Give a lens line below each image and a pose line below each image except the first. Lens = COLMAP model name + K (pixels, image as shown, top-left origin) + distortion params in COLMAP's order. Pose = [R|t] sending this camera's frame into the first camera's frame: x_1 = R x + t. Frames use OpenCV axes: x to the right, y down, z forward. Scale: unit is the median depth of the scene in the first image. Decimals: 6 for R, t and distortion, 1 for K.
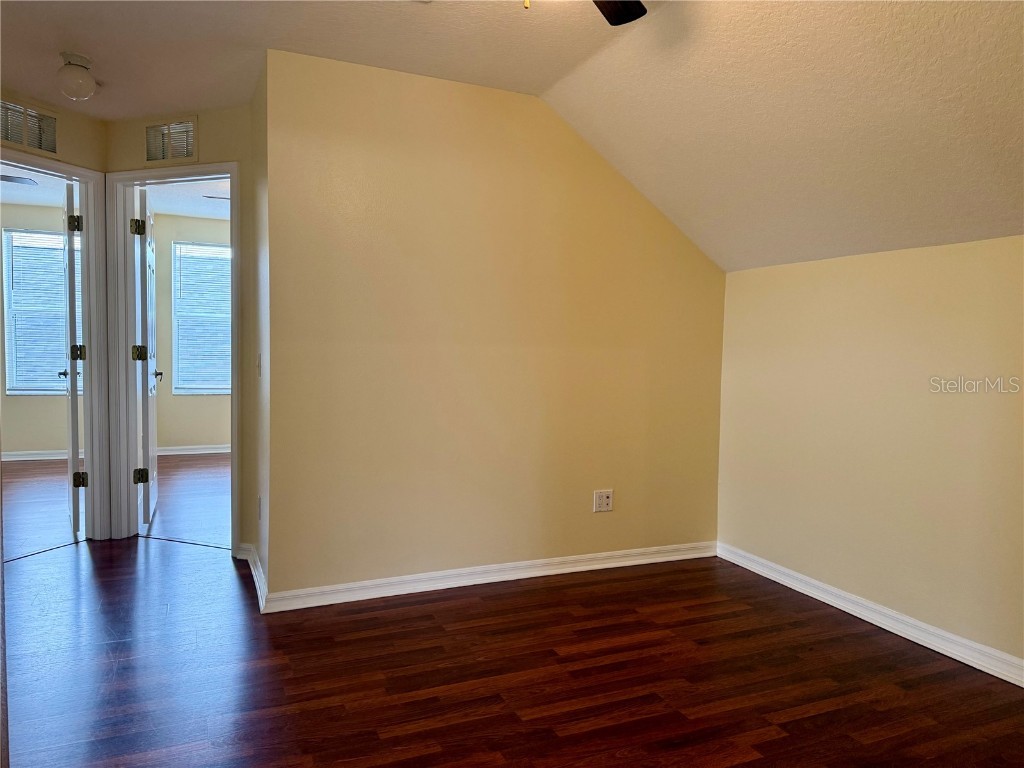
lens RADIAL K [[716.6, 0, 509.8], [0, 716.6, 384.9], [0, 0, 1]] dist [0.058876, -0.071355]
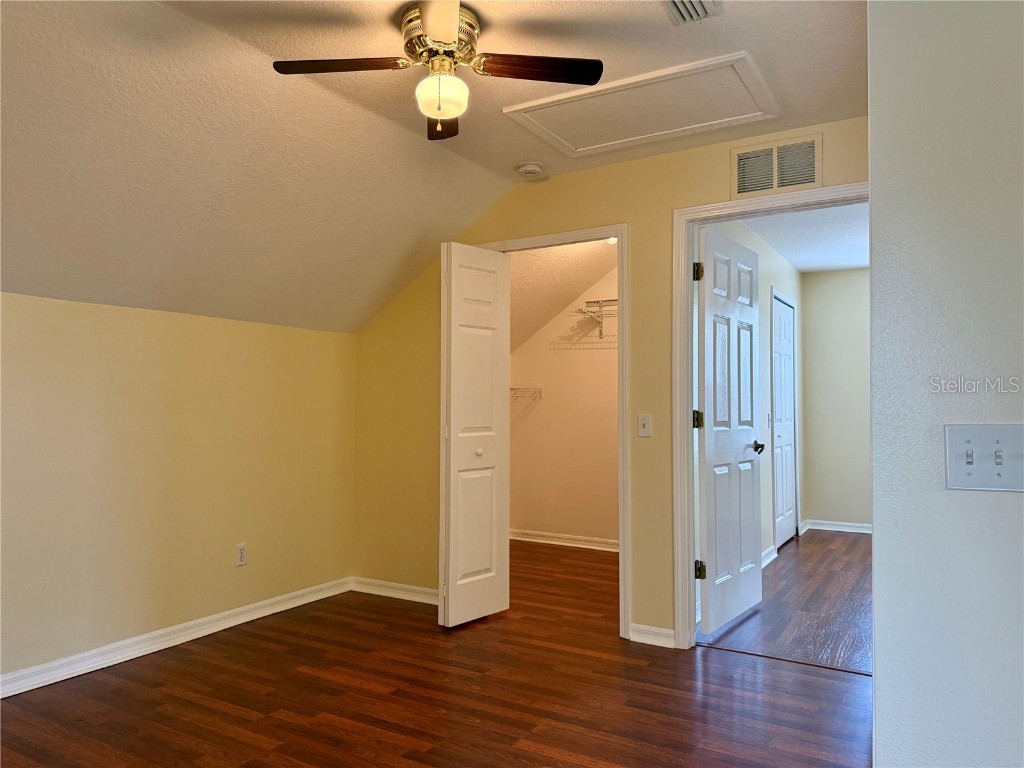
lens RADIAL K [[716.6, 0, 511.2], [0, 716.6, 386.4], [0, 0, 1]] dist [0.058876, -0.071355]
pose [[-0.569702, -0.002233, 0.821848, -0.800242], [0.033601, 0.999097, 0.026007, -0.085657], [-0.821164, 0.042431, -0.569112, 1.258415]]
